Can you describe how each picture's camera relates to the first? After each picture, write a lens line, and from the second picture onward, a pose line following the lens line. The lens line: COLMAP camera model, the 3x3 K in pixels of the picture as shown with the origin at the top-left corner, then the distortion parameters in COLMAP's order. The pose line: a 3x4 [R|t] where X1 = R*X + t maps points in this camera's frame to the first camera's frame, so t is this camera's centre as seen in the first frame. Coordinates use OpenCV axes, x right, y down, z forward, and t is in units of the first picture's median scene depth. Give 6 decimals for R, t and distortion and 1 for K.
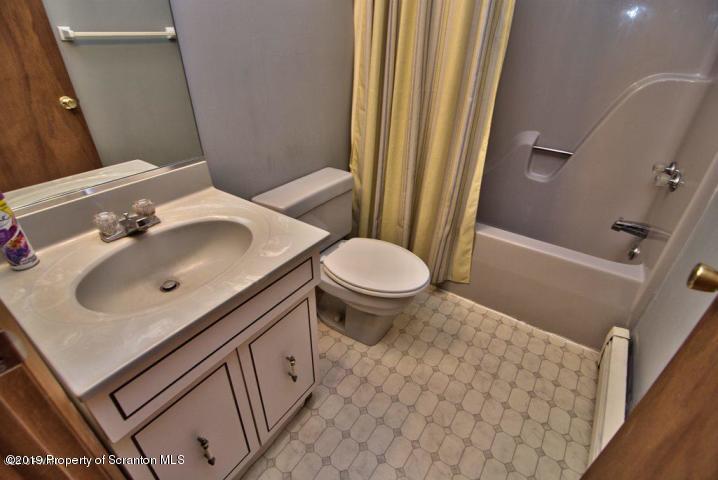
lens RADIAL K [[343.3, 0, 365.4], [0, 343.3, 242.8], [0, 0, 1]] dist [-0.014261, -0.001222]
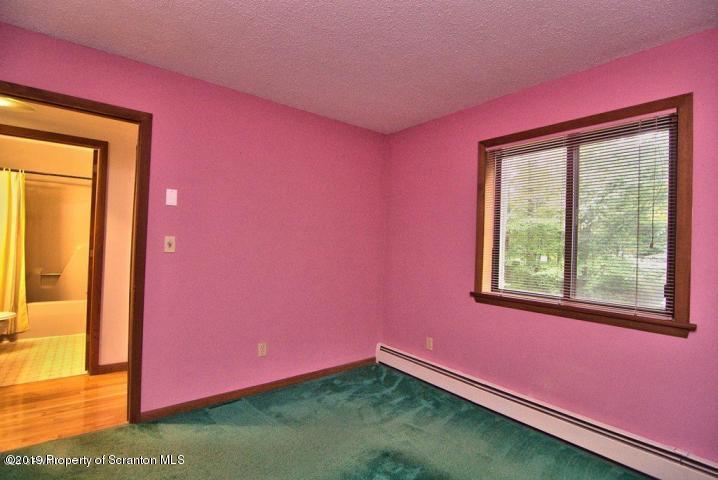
lens RADIAL K [[343.3, 0, 365.4], [0, 343.3, 242.8], [0, 0, 1]] dist [-0.014261, -0.001222]
pose [[0.289413, -0.004271, 0.957195, -1.159048], [0.480405, 0.865575, -0.141391, 0.985619], [-0.827920, 0.500761, 0.252561, -1.636691]]
